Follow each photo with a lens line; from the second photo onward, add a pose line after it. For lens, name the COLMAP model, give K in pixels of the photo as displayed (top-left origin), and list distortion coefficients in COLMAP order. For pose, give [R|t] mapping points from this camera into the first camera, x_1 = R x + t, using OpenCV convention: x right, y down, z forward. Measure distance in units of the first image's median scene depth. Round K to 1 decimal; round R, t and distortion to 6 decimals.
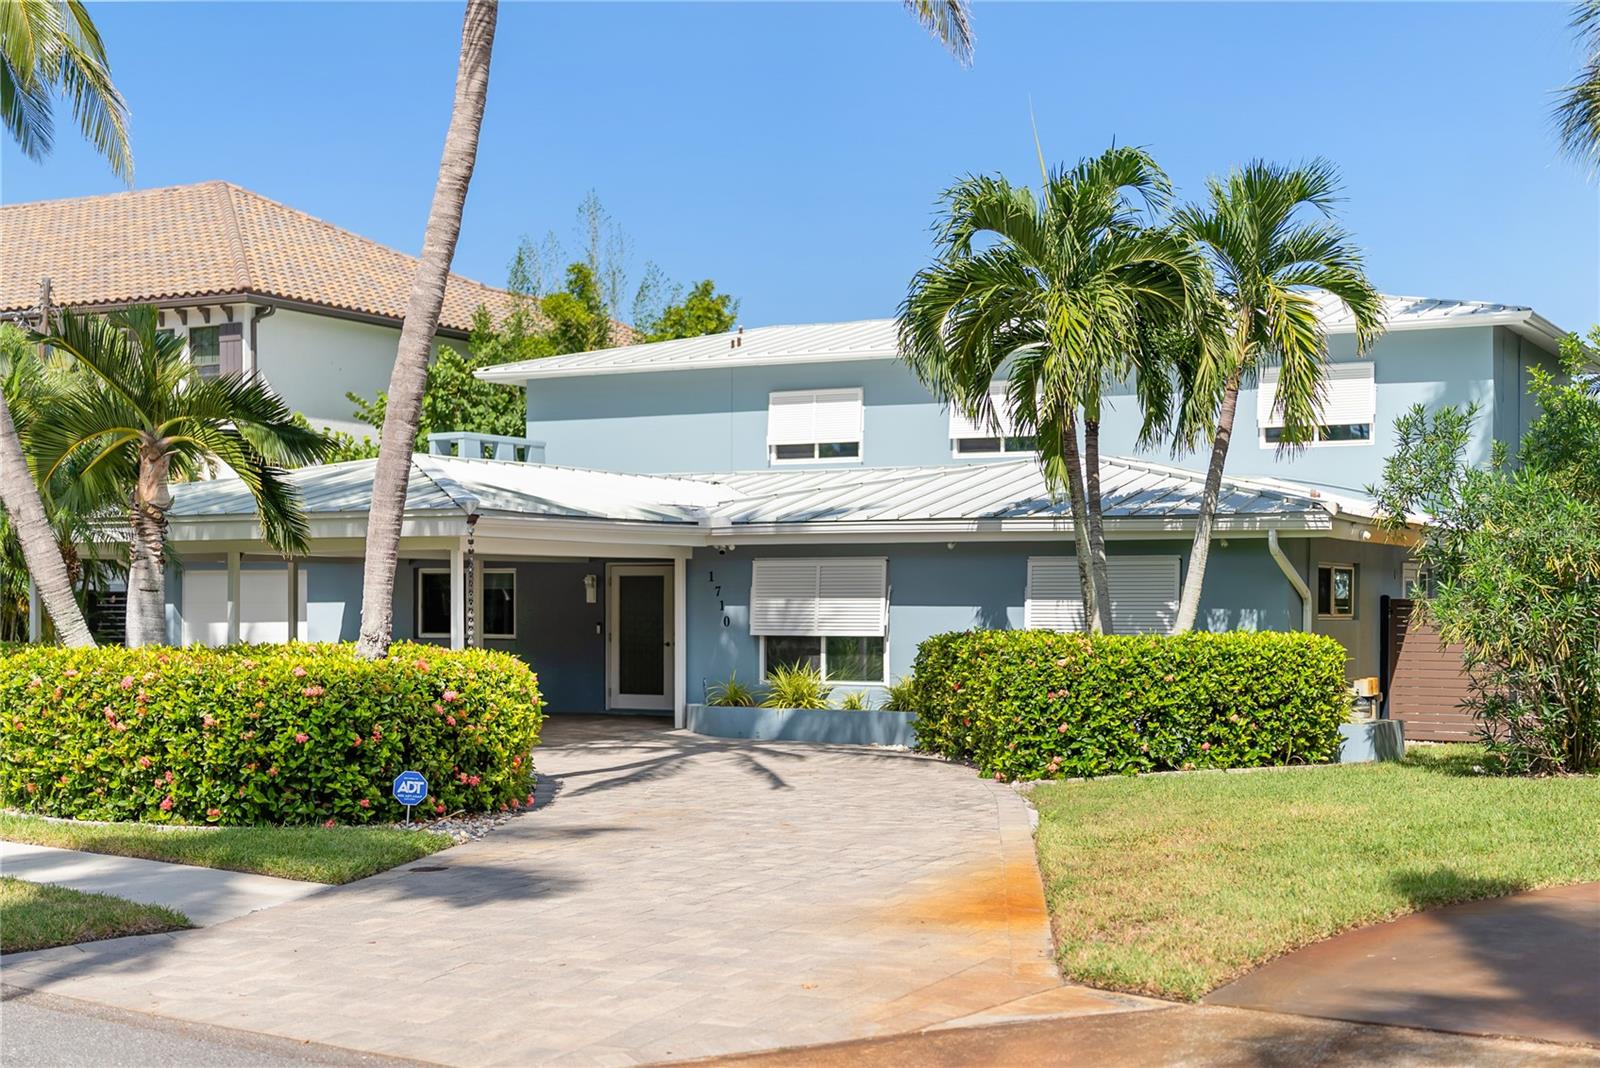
lens RADIAL K [[2258.1, 0, 800.0], [0, 2258.1, 534.0], [0, 0, 1]] dist [-0.001524, 0.057310]
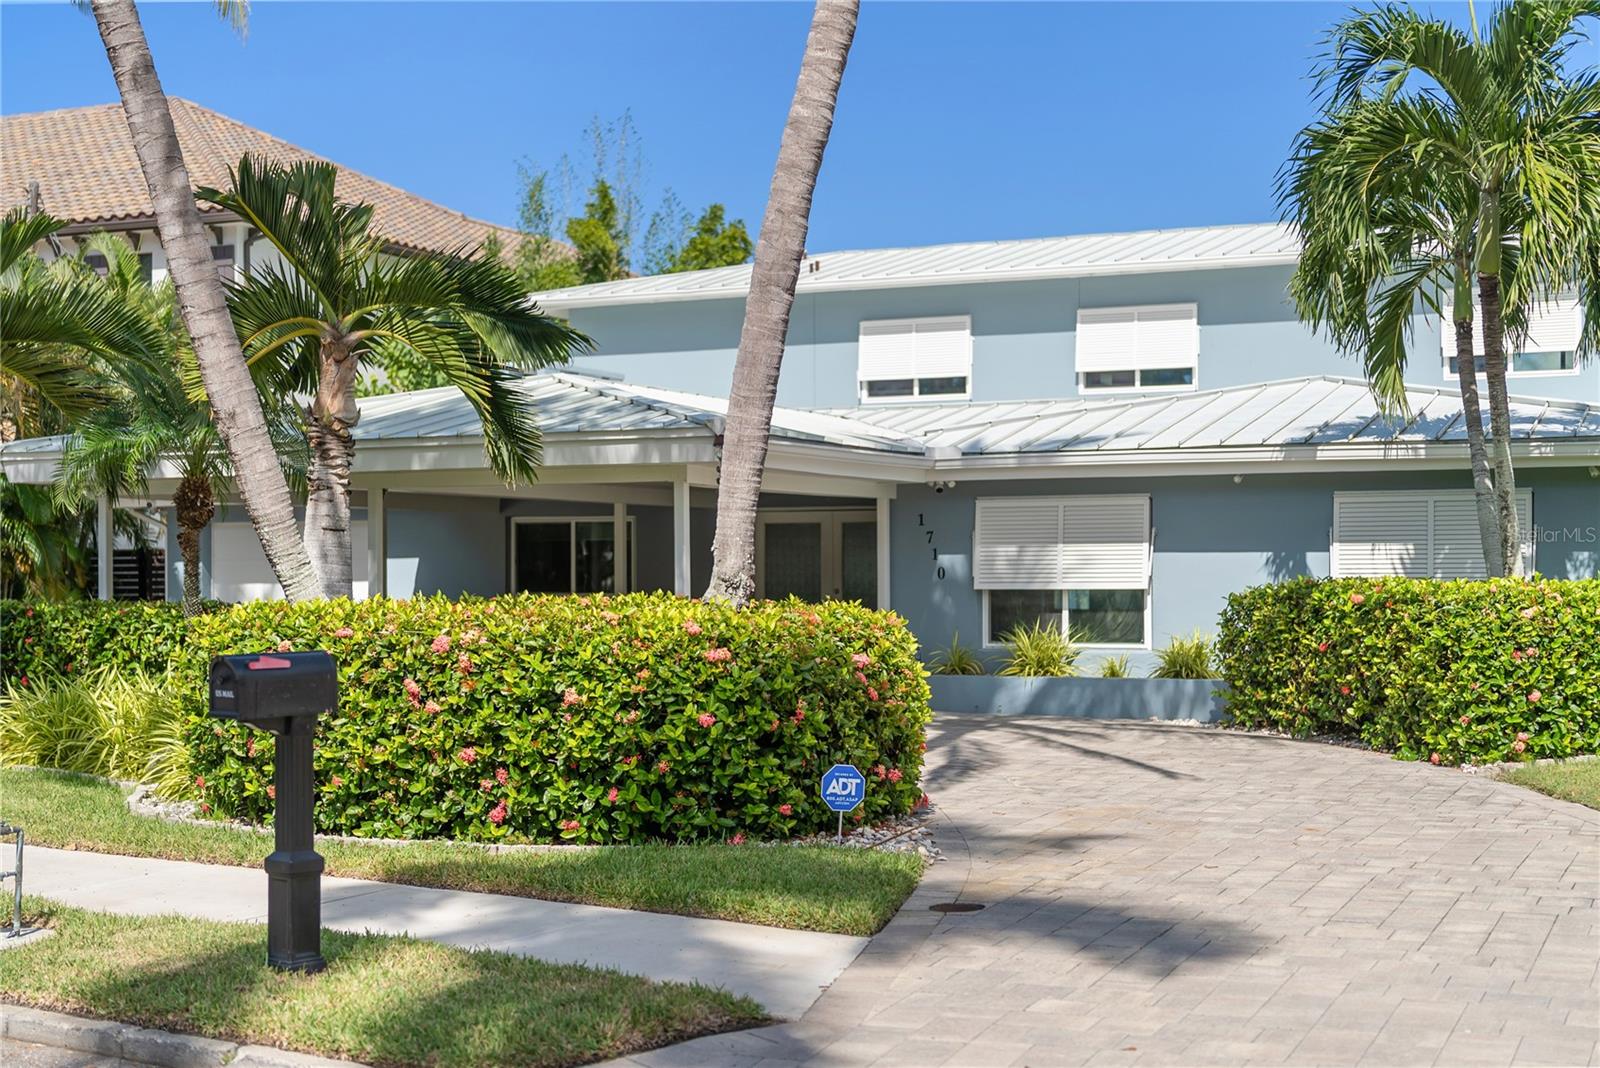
lens RADIAL K [[2268.1, 0, 809.6], [0, 2268.1, 511.1], [0, 0, 1]] dist [-0.007665, 0.069012]
pose [[0.997336, -0.004016, 0.072831, -0.221430], [0.003850, 0.999990, 0.002419, 0.021028], [-0.072840, -0.002132, 0.997341, 0.262084]]
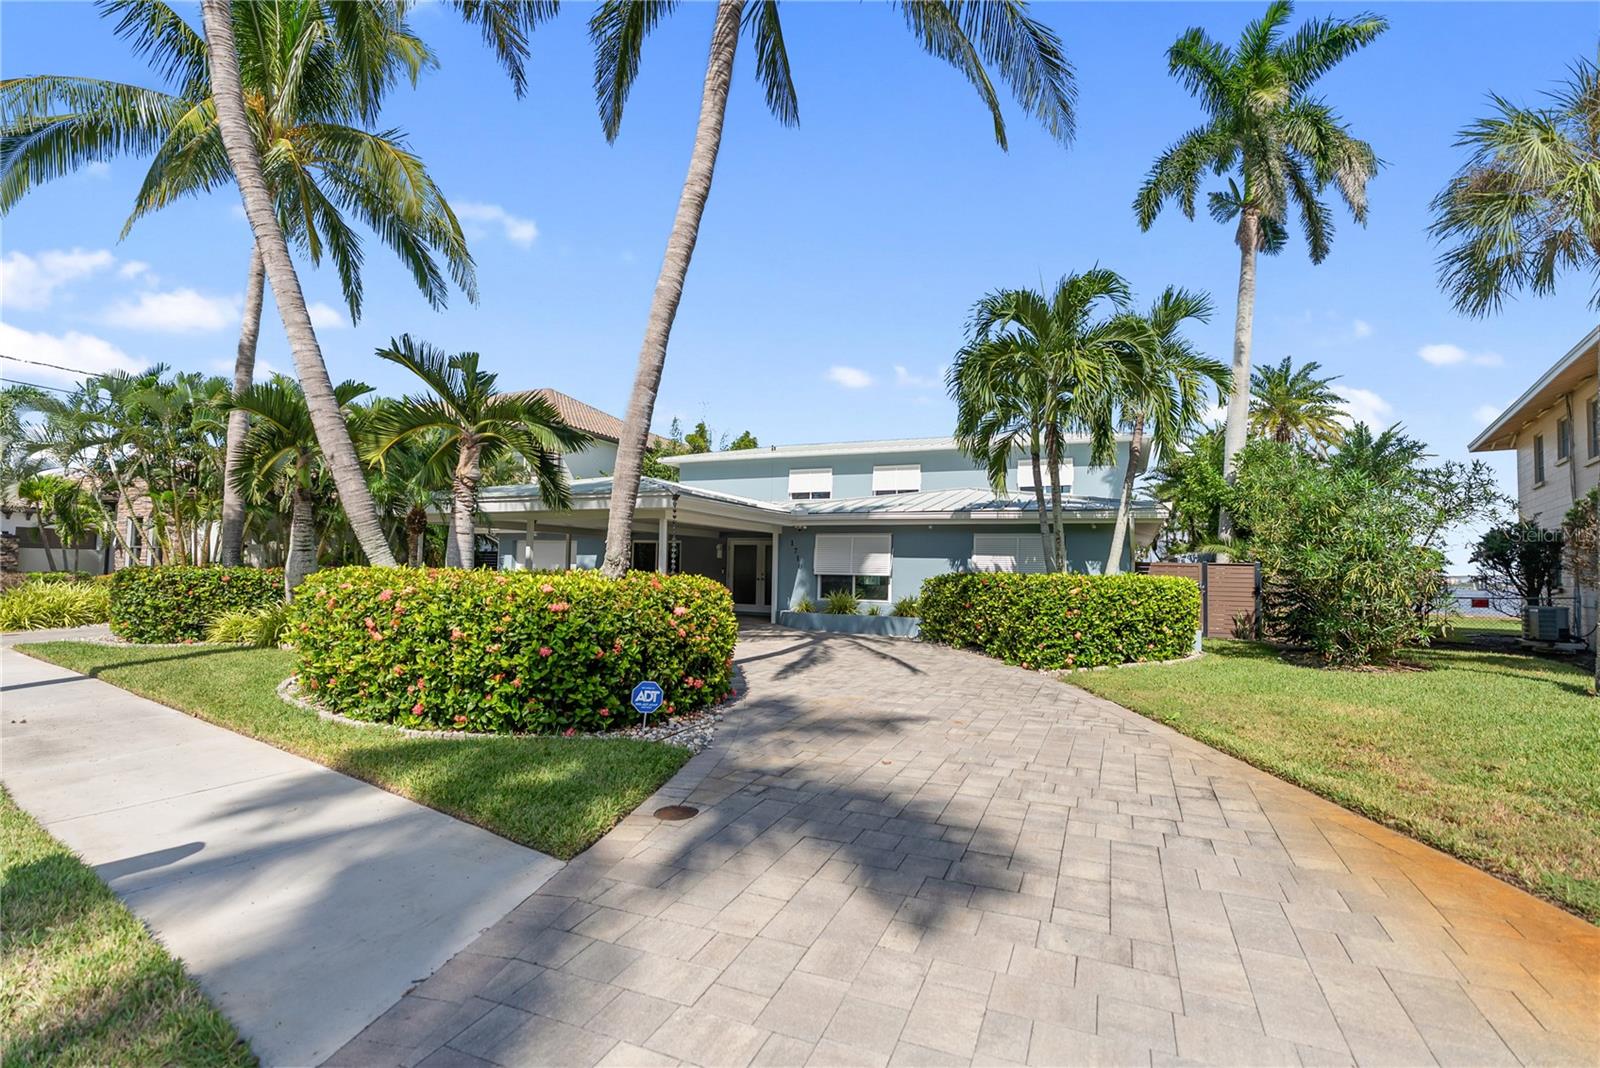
lens RADIAL K [[737.3, 0, 804.6], [0, 737.3, 508.3], [0, 0, 1]] dist [-0.002366, 0.000441]
pose [[0.996987, 0.024577, 0.073573, -0.117689], [-0.020537, 0.998265, -0.055177, 0.037213], [-0.074801, 0.053500, 0.995762, 0.596728]]
